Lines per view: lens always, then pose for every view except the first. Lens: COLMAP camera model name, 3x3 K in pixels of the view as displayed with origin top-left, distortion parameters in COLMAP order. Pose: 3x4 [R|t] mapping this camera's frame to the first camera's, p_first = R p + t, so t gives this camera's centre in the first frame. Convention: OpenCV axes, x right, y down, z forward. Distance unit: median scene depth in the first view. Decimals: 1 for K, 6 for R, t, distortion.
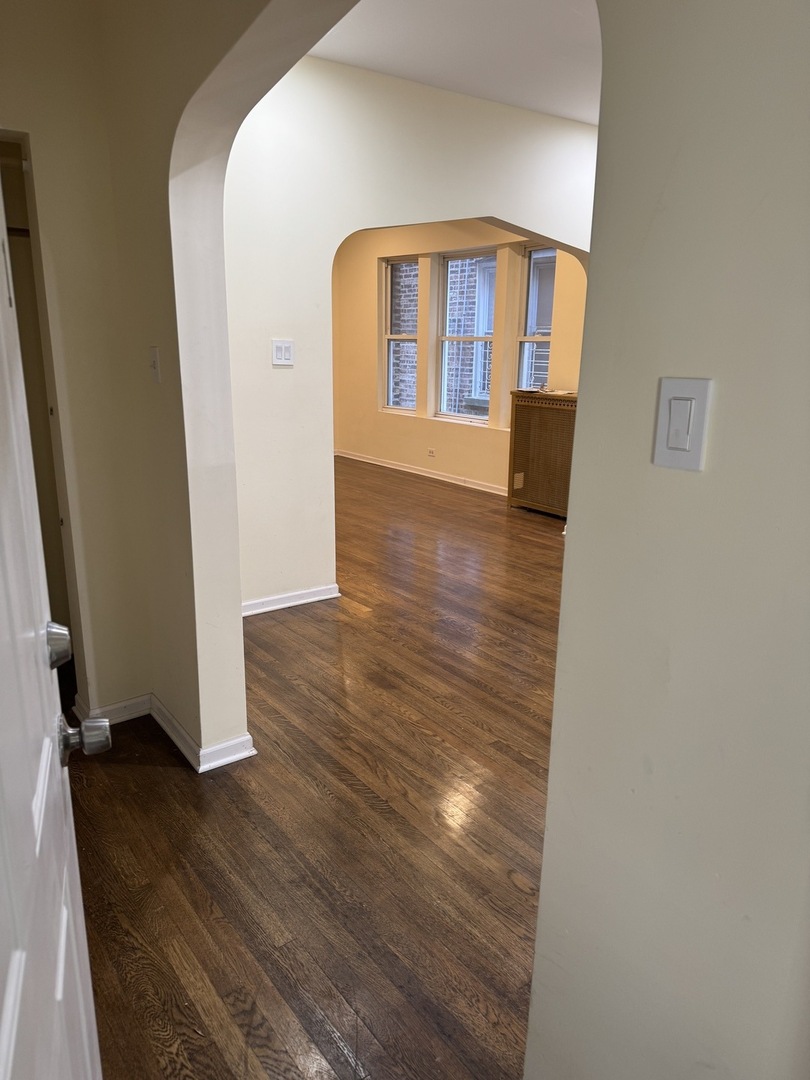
lens RADIAL K [[758.6, 0, 395.9], [0, 758.6, 545.8], [0, 0, 1]] dist [0.063071, -0.061040]
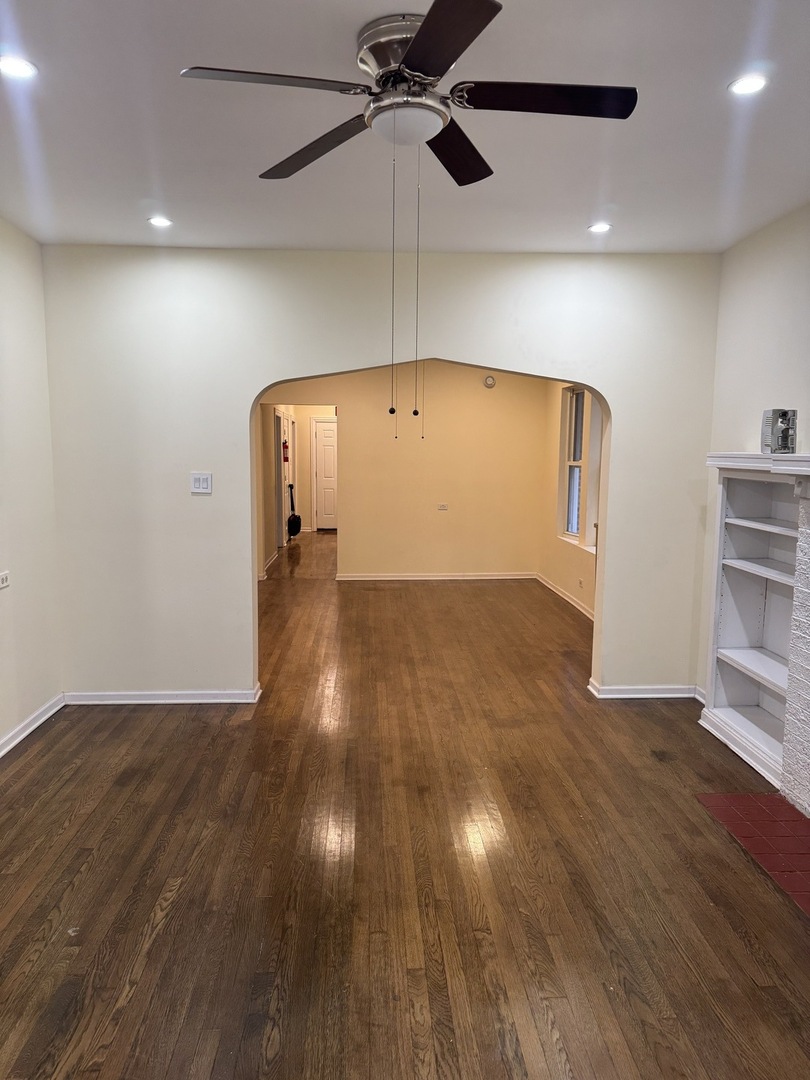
lens RADIAL K [[758.6, 0, 405.6], [0, 758.6, 529.9], [0, 0, 1]] dist [0.063071, -0.061040]
pose [[0.831212, 0.052102, -0.553509, 0.447340], [-0.145407, 0.981317, -0.125988, -0.044700], [0.536604, 0.185207, 0.823259, 0.117714]]
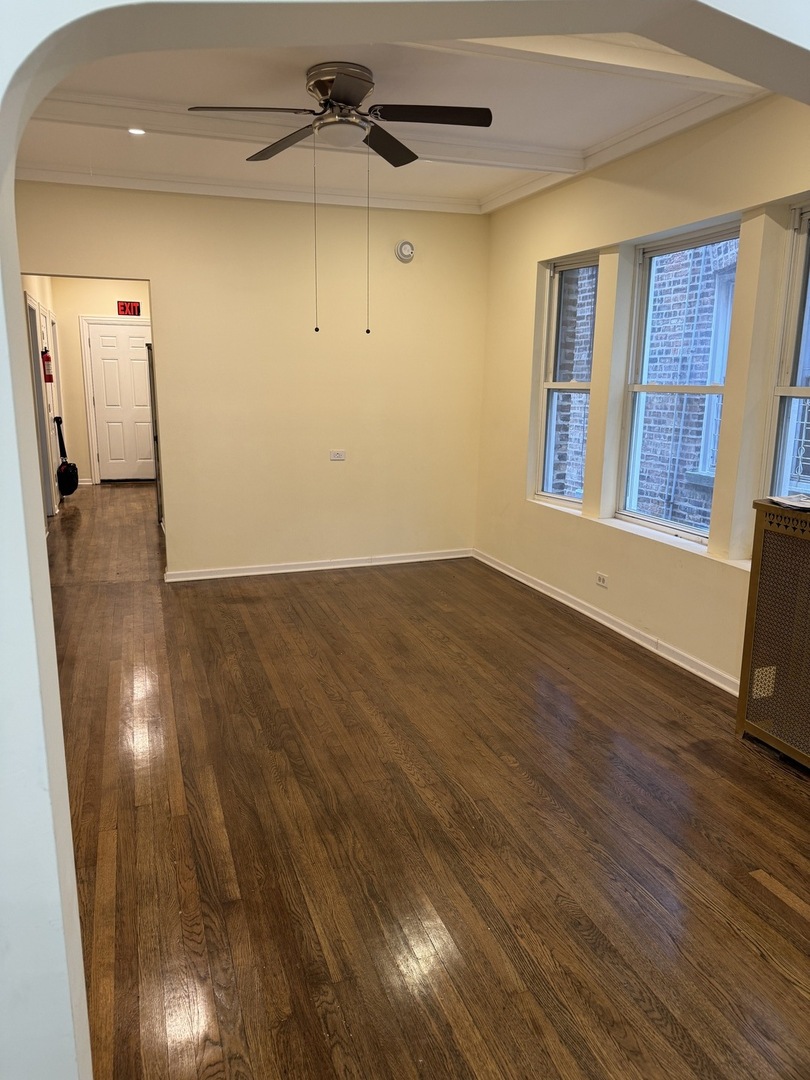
lens RADIAL K [[758.6, 0, 401.2], [0, 758.6, 536.7], [0, 0, 1]] dist [0.063071, -0.061040]
pose [[0.955584, 0.059682, -0.288611, 0.077255], [-0.078476, 0.995453, -0.053981, -0.132161], [0.284077, 0.074232, 0.955923, 0.464196]]
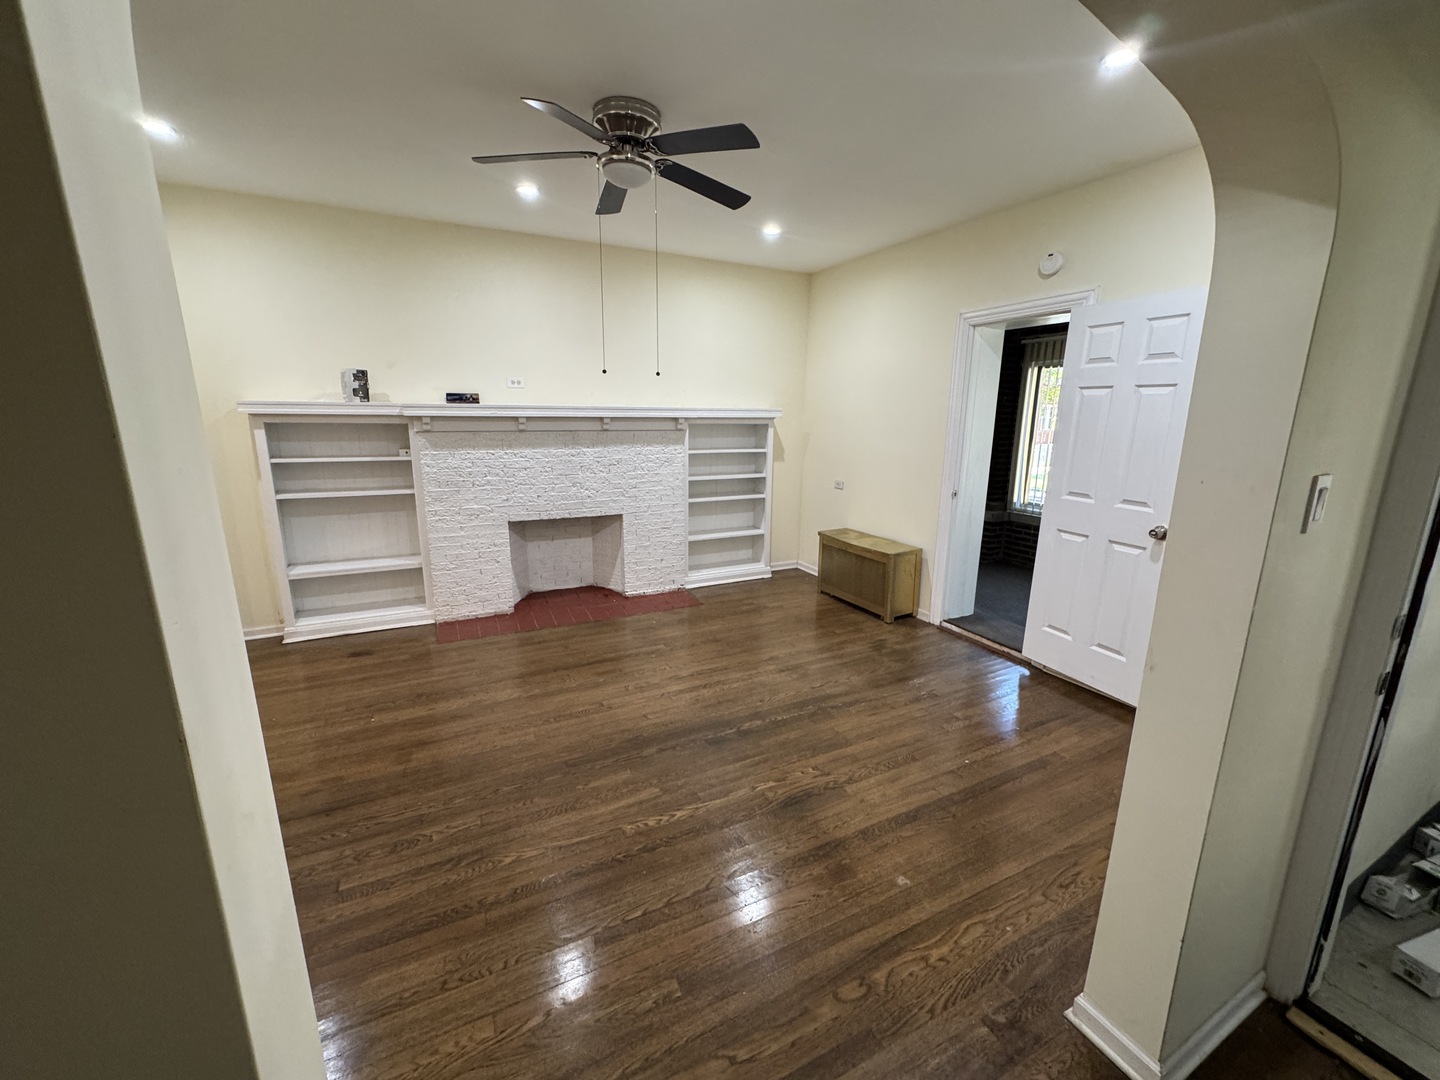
lens RADIAL K [[578.4, 0, 721.3], [0, 578.4, 531.6], [0, 0, 1]] dist [-0.004047, 0.000832]
pose [[0.166248, -0.212946, 0.962816, -0.140458], [0.256557, 0.952118, 0.166281, -0.088696], [-0.952124, 0.219374, 0.212920, 0.277353]]
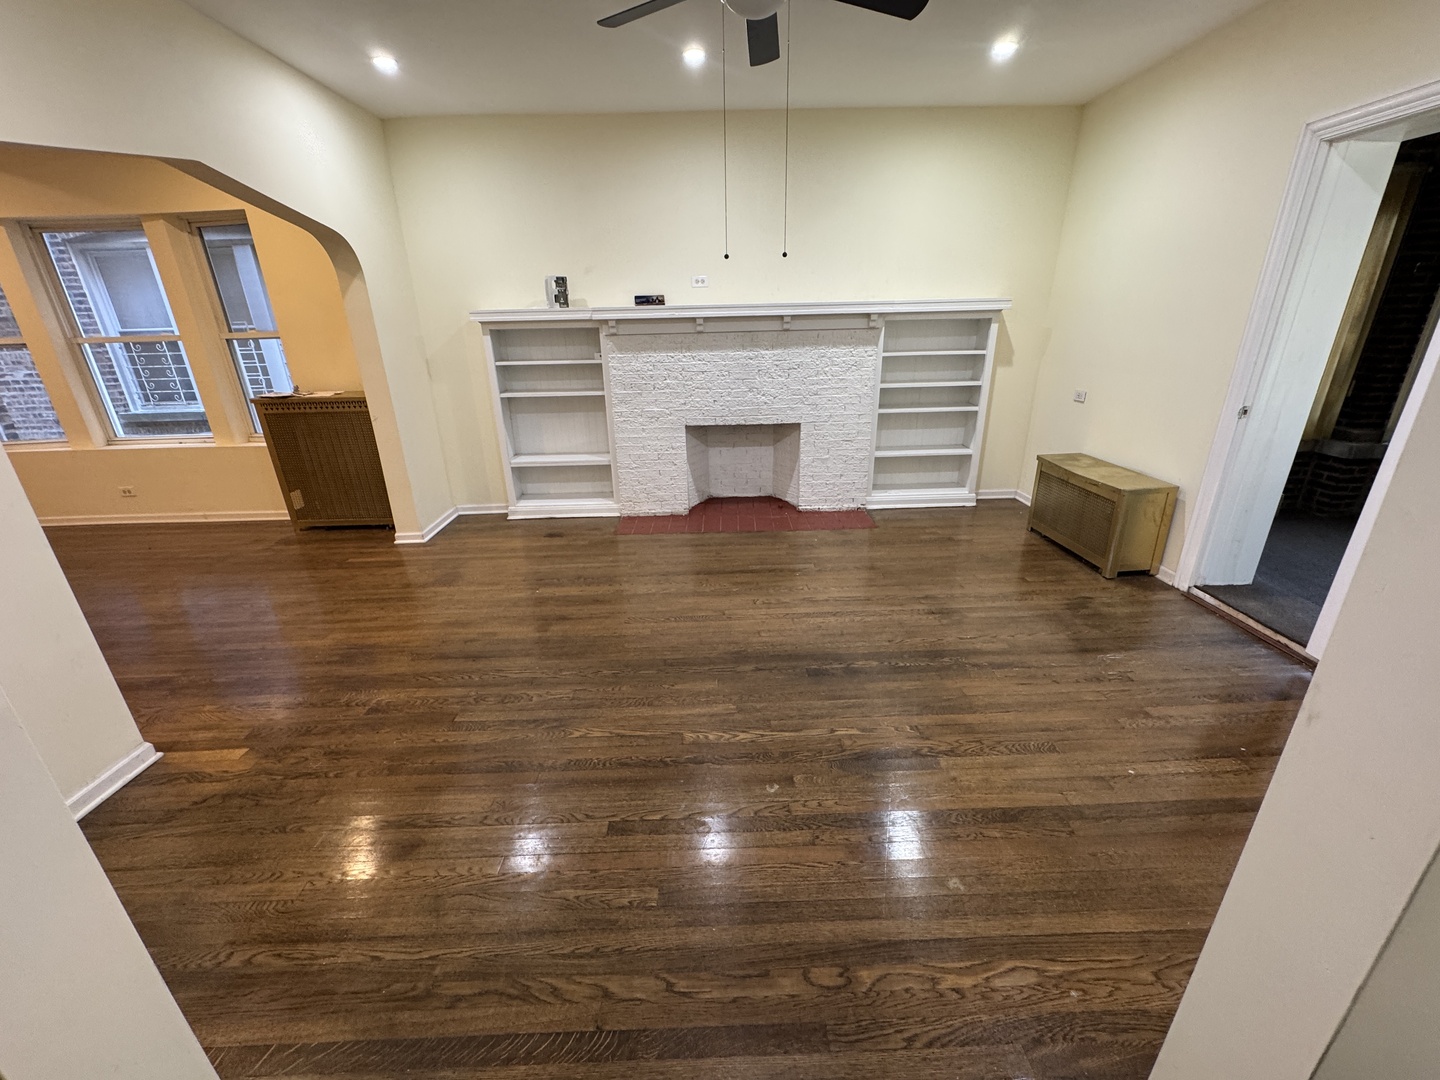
lens RADIAL K [[578.4, 0, 721.8], [0, 578.4, 535.3], [0, 0, 1]] dist [-0.004047, 0.000832]
pose [[0.573041, -0.311838, 0.757879, -0.074038], [0.250015, 0.947212, 0.200702, -0.057610], [-0.780459, 0.074471, 0.620756, 0.208513]]
